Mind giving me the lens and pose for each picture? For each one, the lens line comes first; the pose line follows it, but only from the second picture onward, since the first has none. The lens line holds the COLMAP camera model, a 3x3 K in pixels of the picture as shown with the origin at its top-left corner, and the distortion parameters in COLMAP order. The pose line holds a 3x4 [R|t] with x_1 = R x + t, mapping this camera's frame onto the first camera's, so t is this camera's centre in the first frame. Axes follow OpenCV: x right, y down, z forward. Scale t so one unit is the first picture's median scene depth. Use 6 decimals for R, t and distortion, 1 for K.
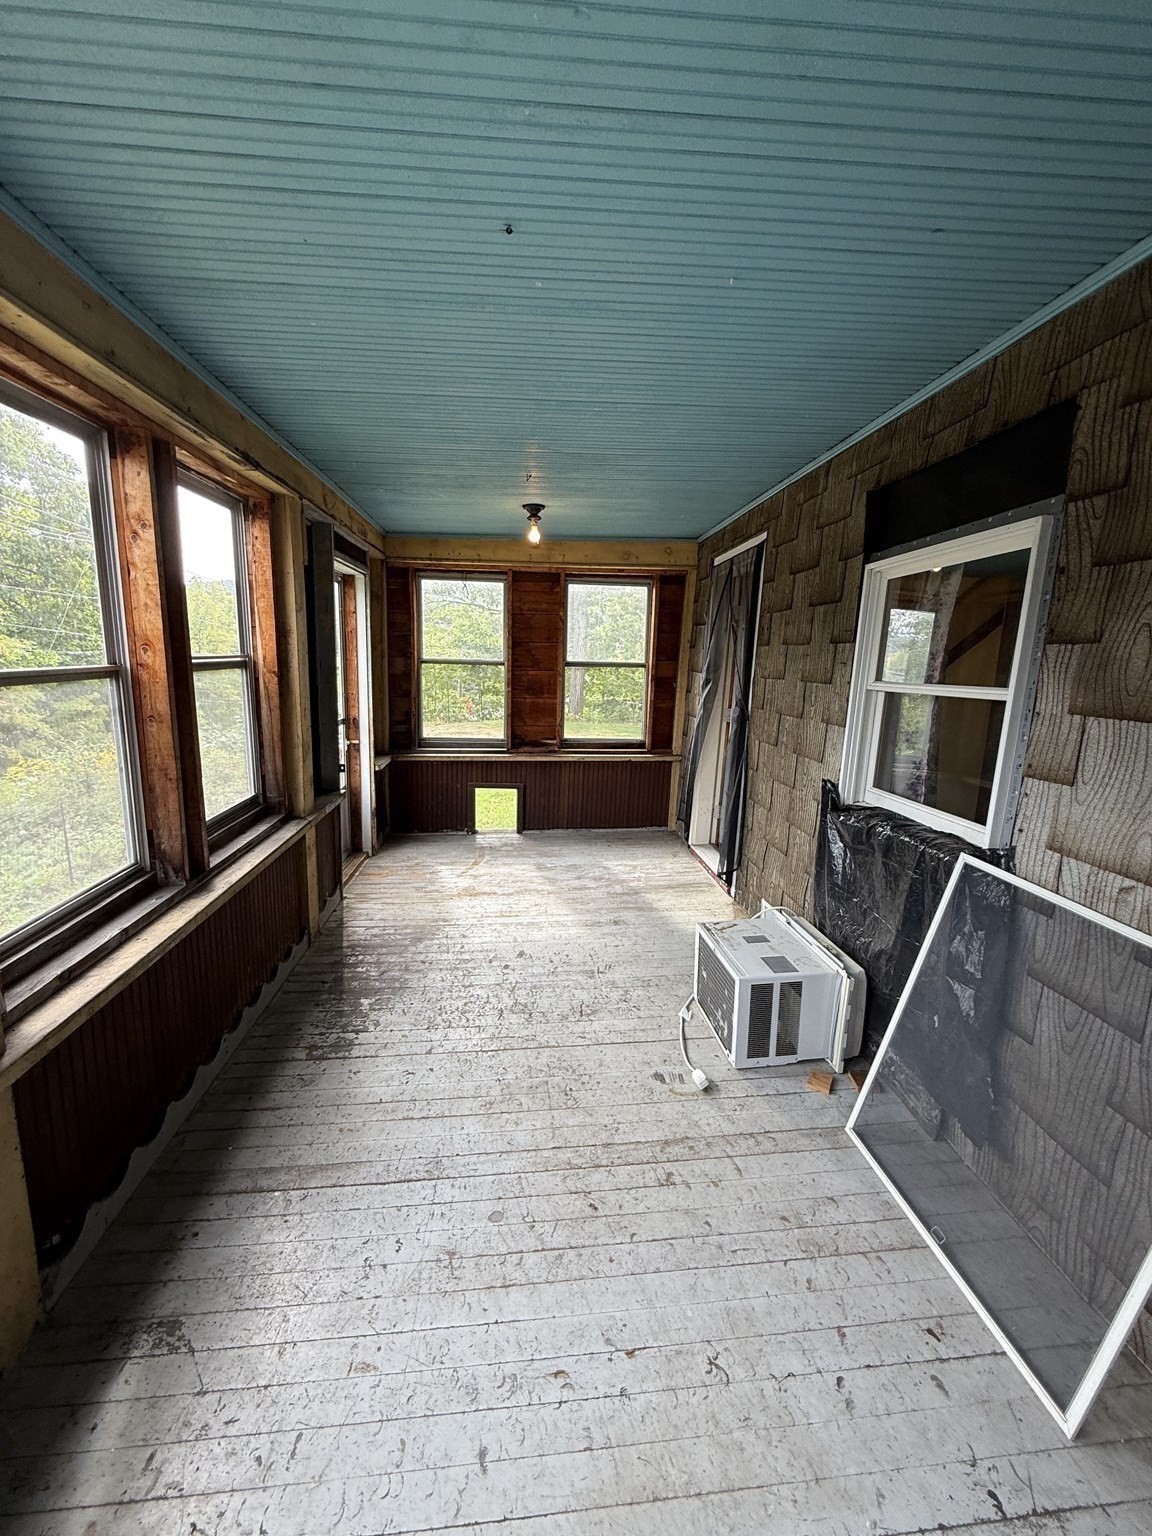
lens RADIAL K [[626.2, 0, 574.8], [0, 626.2, 768.0], [0, 0, 1]] dist [0.013986, -0.000058]
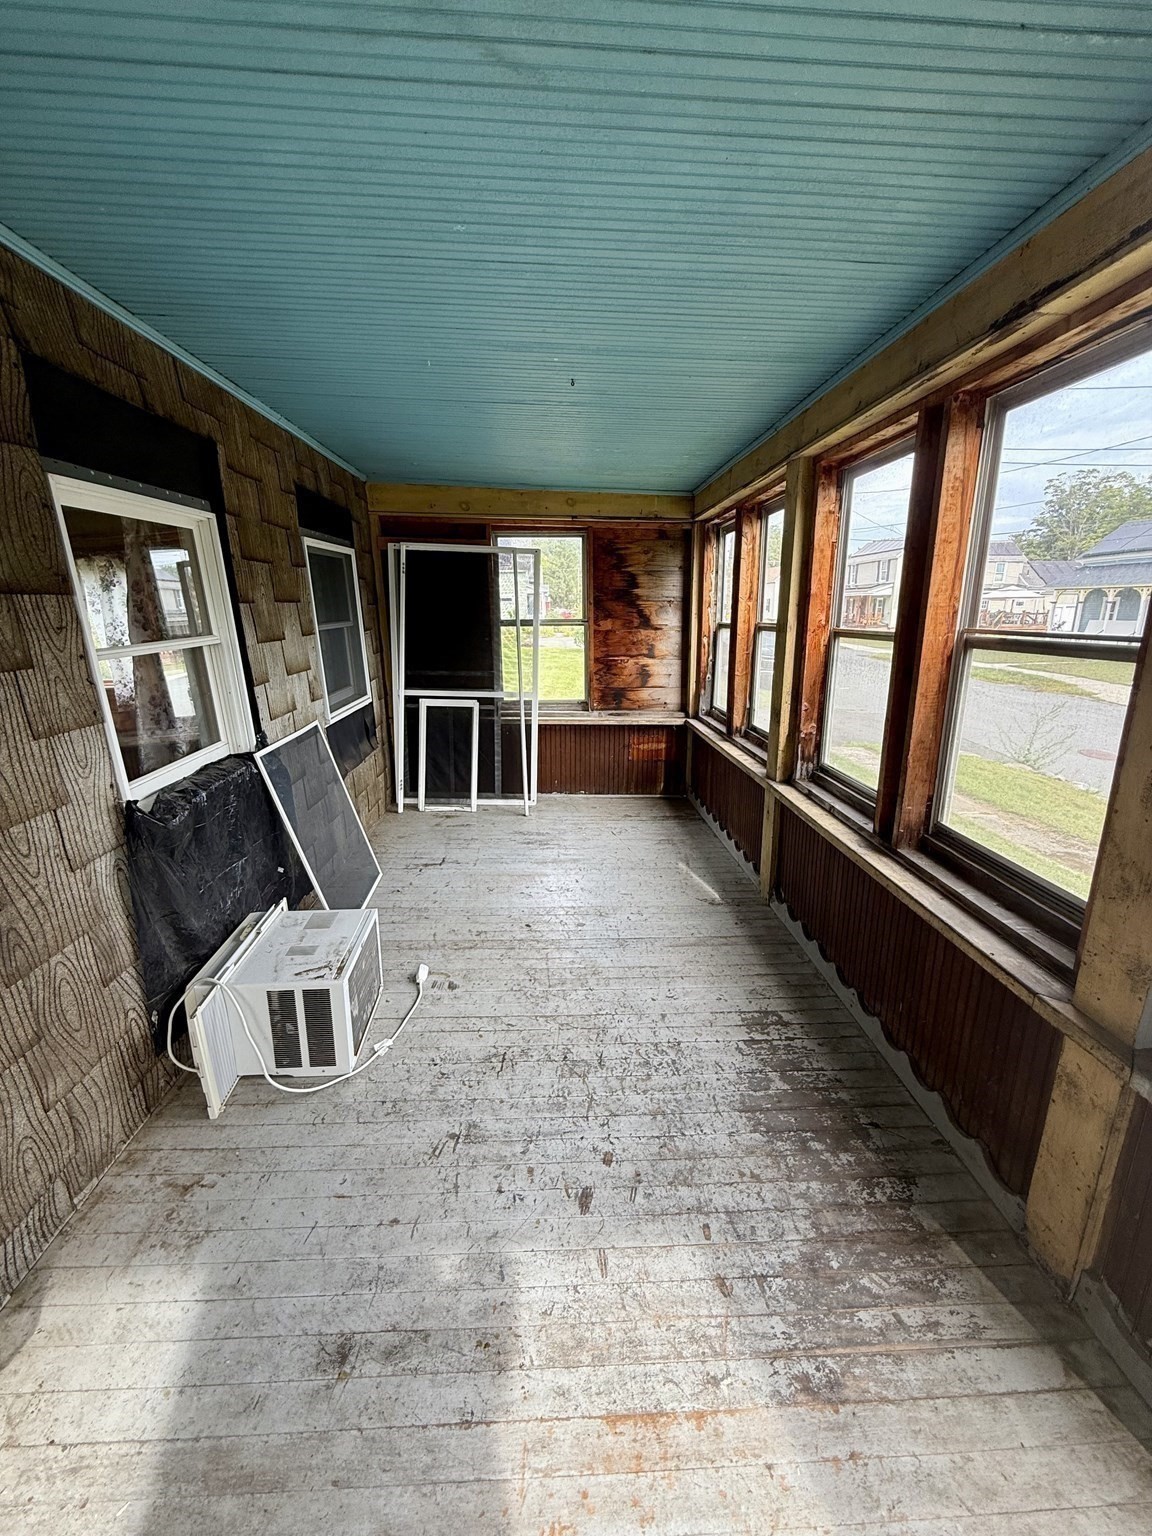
lens RADIAL K [[626.2, 0, 575.5], [0, 626.2, 767.6], [0, 0, 1]] dist [0.013986, -0.000058]
pose [[-0.999070, -0.025869, 0.034487, -0.105947], [-0.008777, 0.905254, 0.424780, -0.317062], [-0.042208, 0.424083, -0.904639, 1.627393]]
